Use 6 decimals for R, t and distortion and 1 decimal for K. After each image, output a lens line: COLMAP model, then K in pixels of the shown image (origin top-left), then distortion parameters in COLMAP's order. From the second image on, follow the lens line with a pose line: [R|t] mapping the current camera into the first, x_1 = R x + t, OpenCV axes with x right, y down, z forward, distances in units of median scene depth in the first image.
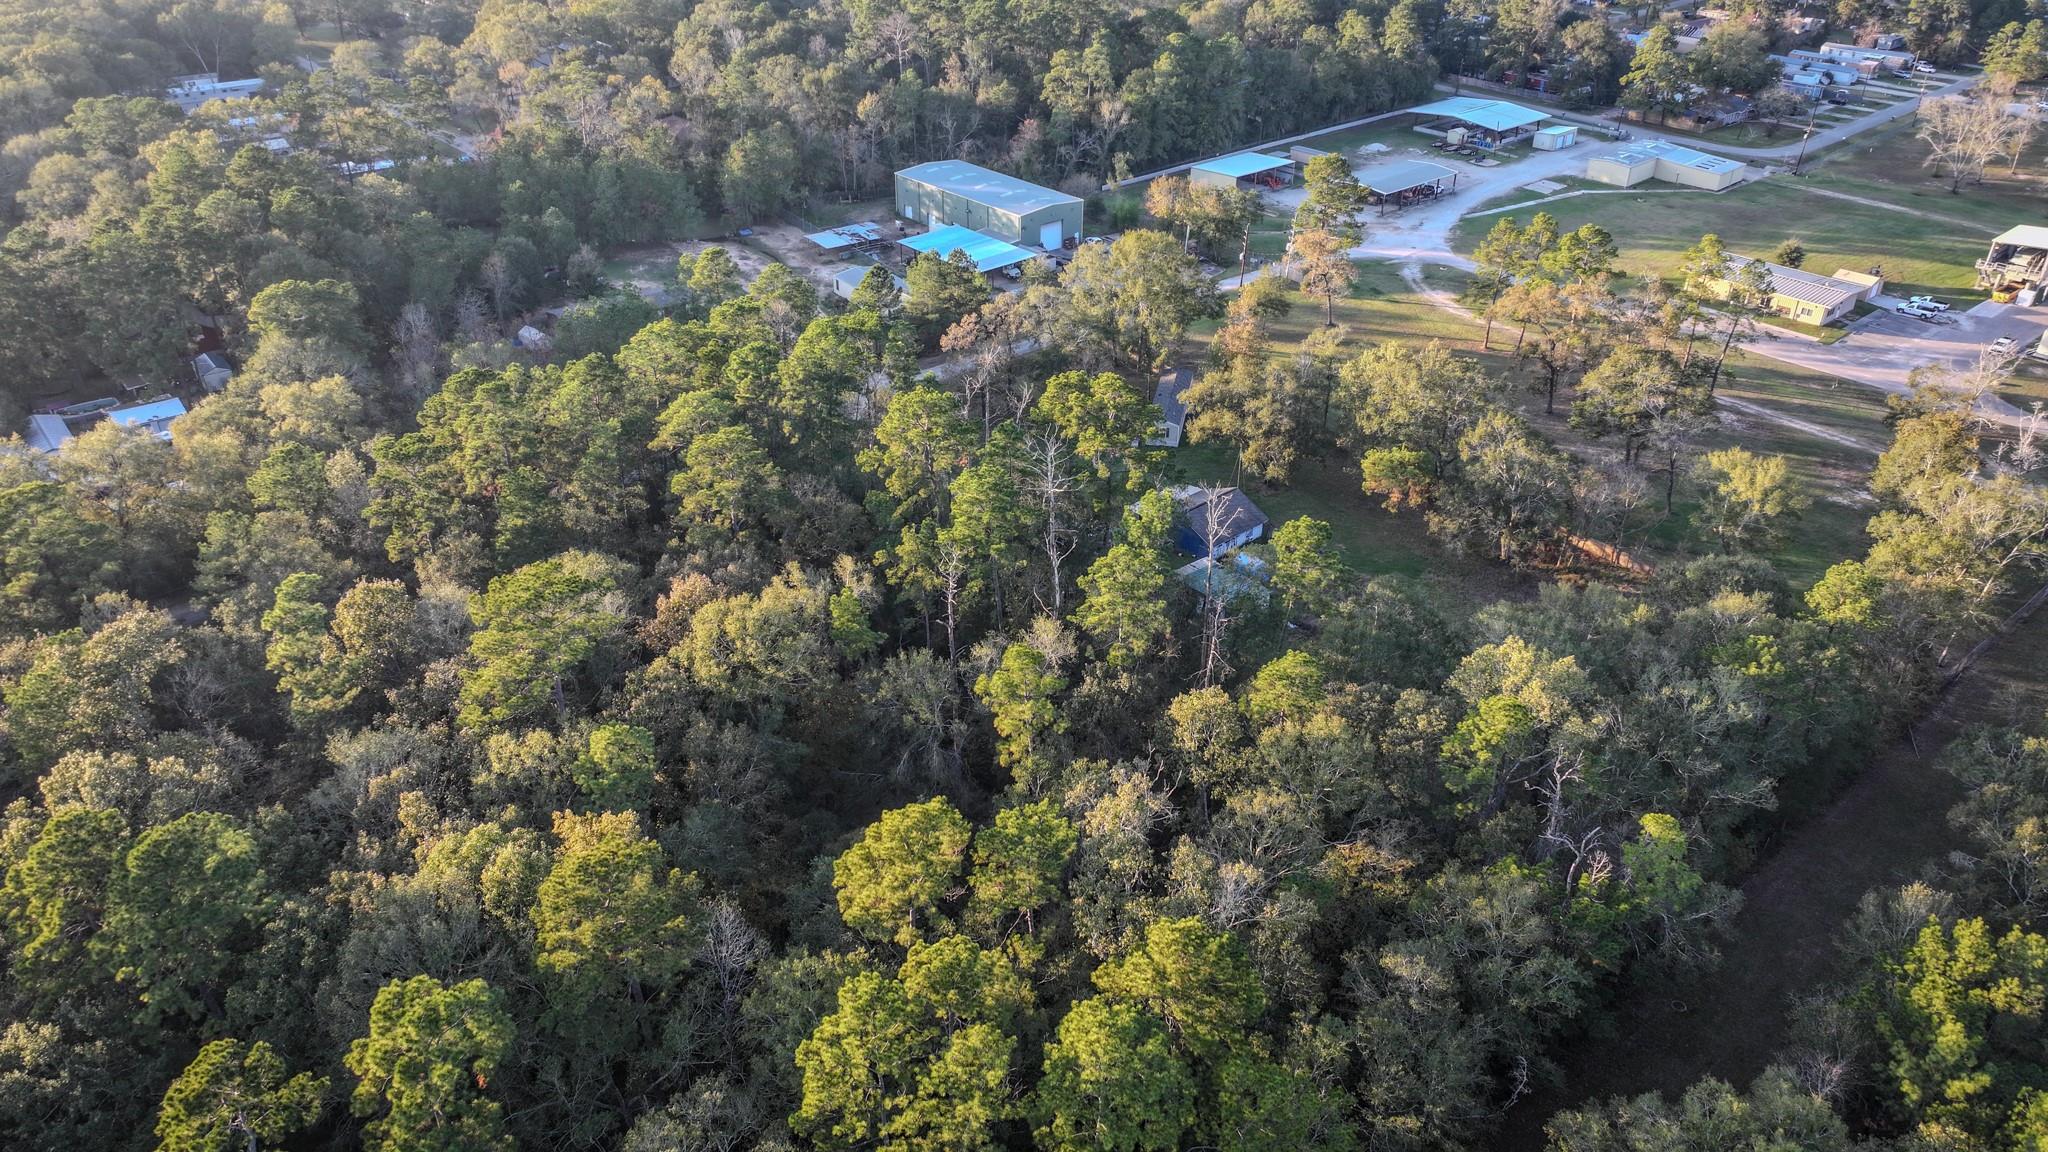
lens RADIAL K [[1441.5, 0, 1028.2], [0, 1441.5, 573.9], [0, 0, 1]] dist [-0.009869, 0.024714]
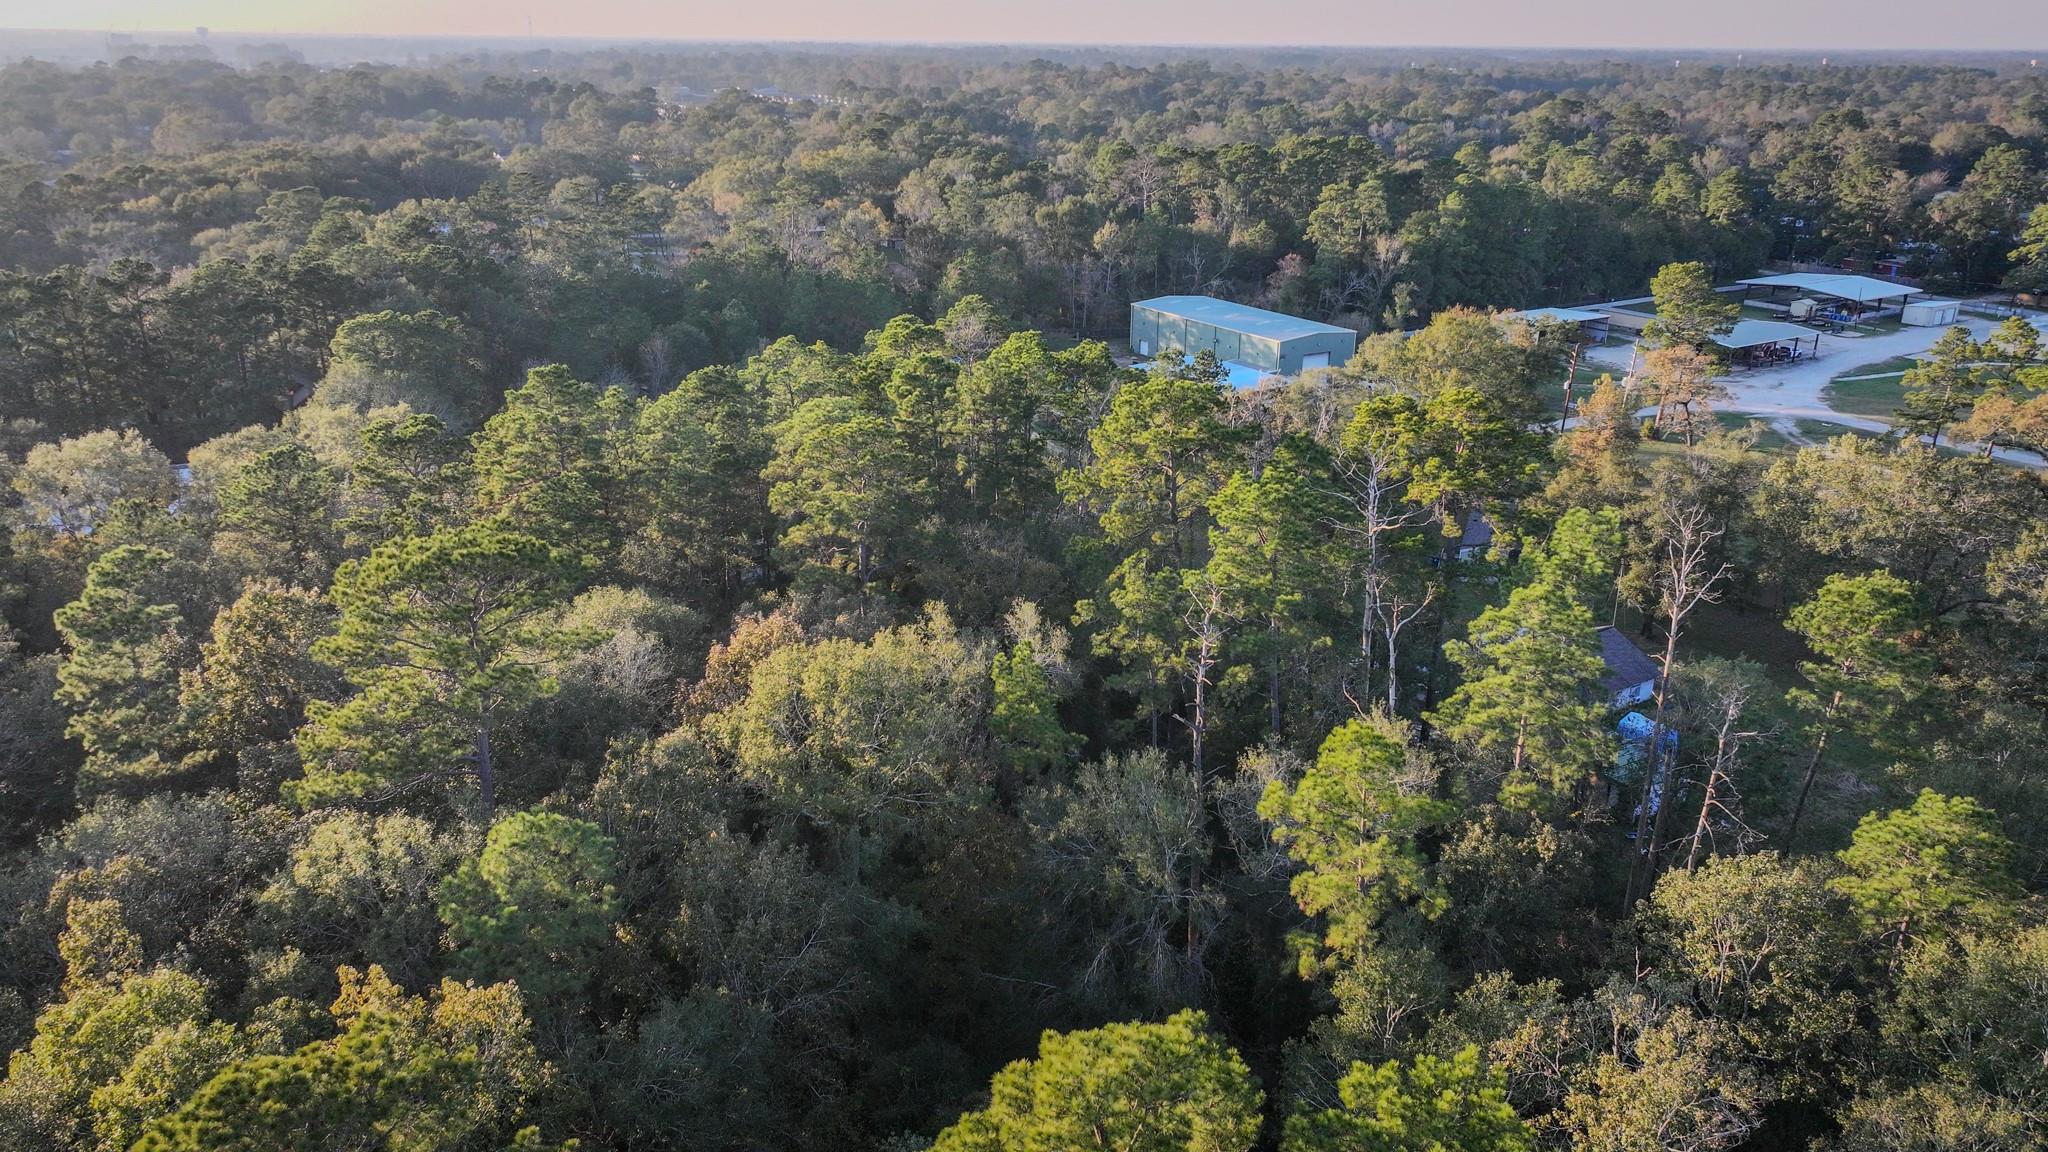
lens RADIAL K [[1433.8, 0, 1028.0], [0, 1433.8, 576.2], [0, 0, 1]] dist [0.001202, 0.010947]
pose [[0.987265, 0.056645, -0.148655, -0.038217], [-0.082030, 0.981915, -0.170626, 0.076689], [0.136302, 0.180647, 0.974058, 0.418793]]
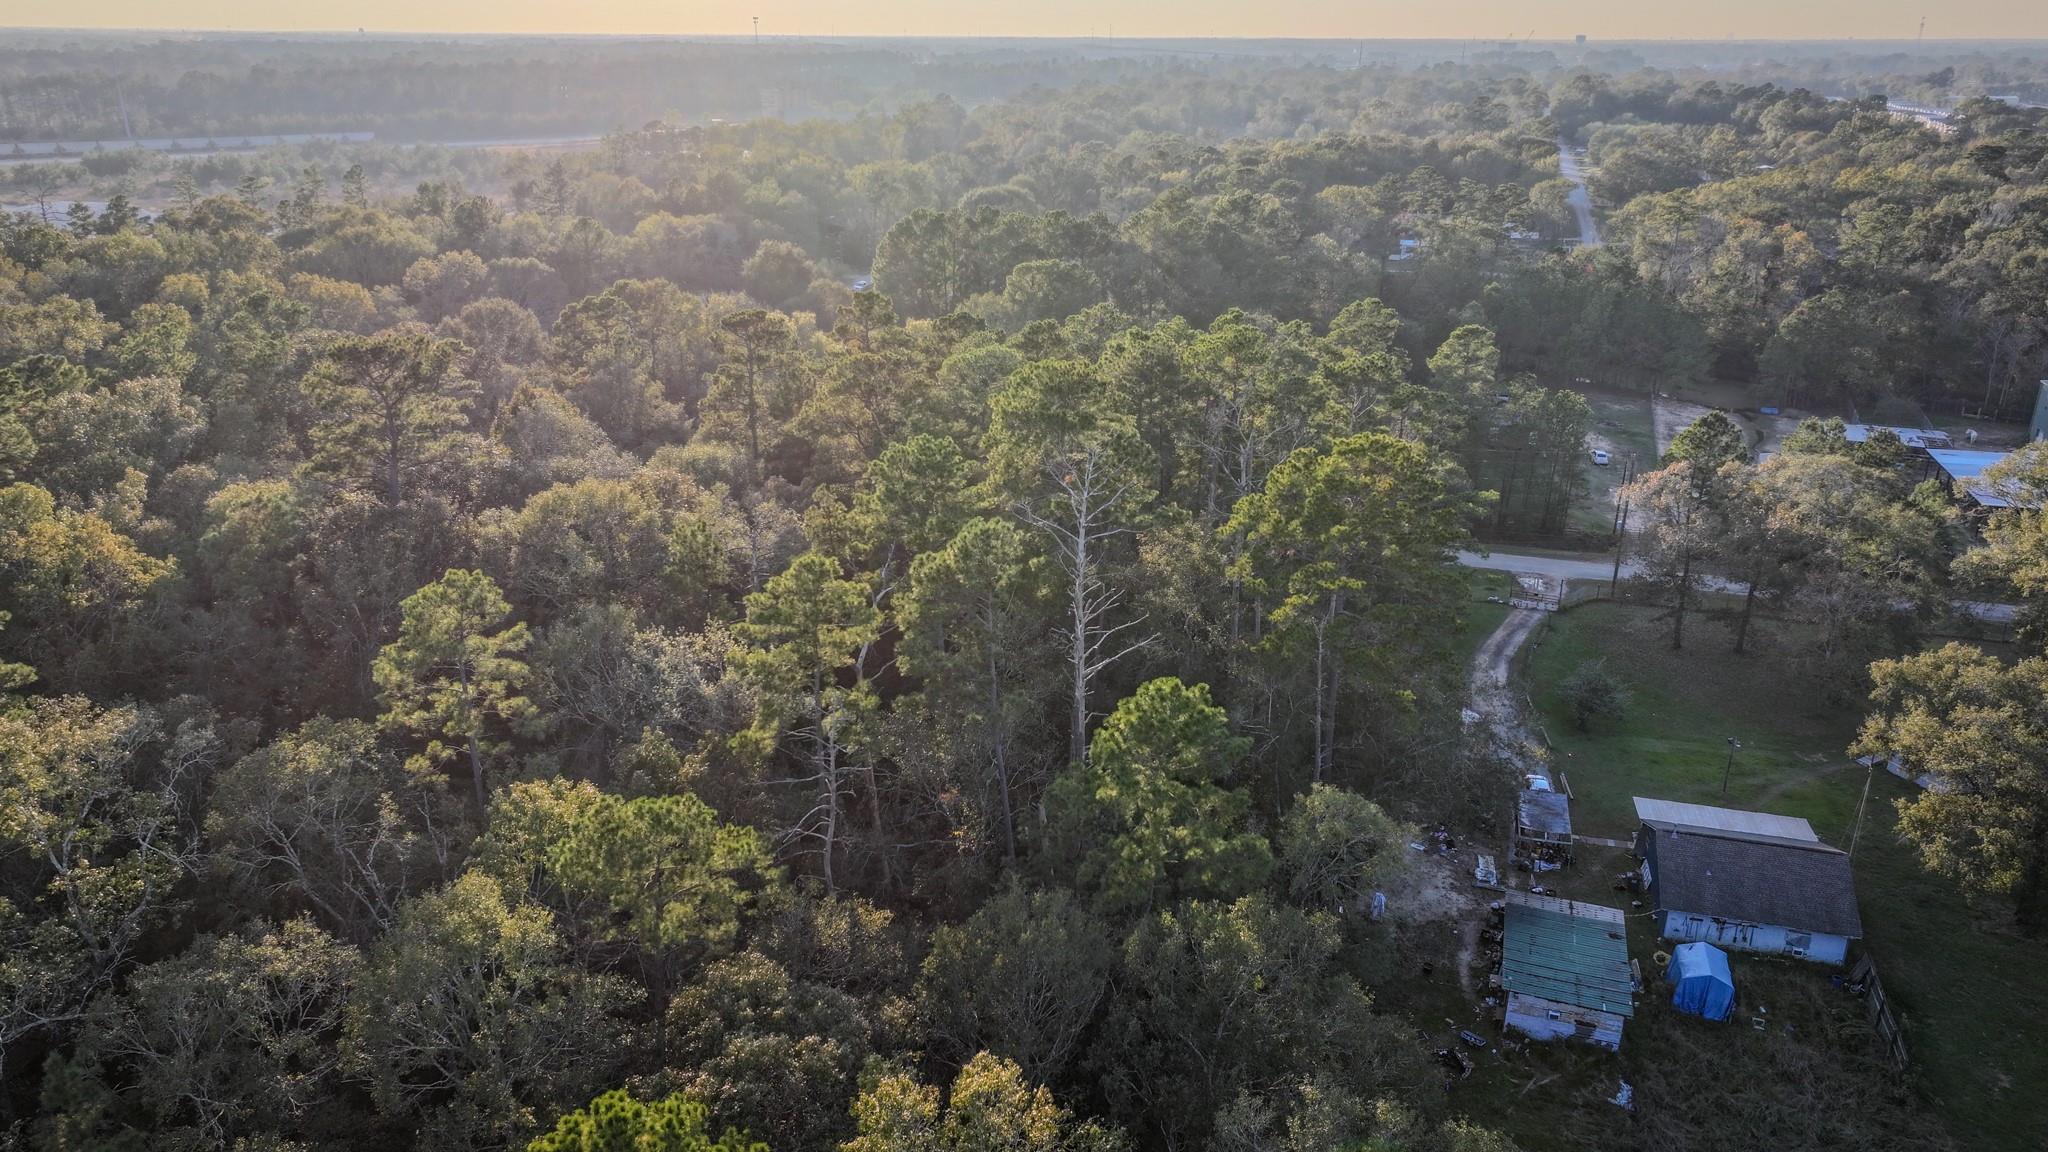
lens RADIAL K [[1433.8, 0, 1028.0], [0, 1433.8, 576.2], [0, 0, 1]] dist [0.001202, 0.010947]
pose [[0.517397, 0.295622, -0.803062, 0.505884], [-0.435035, 0.898988, 0.050649, -0.068255], [0.736916, 0.323154, 0.593739, 0.675667]]
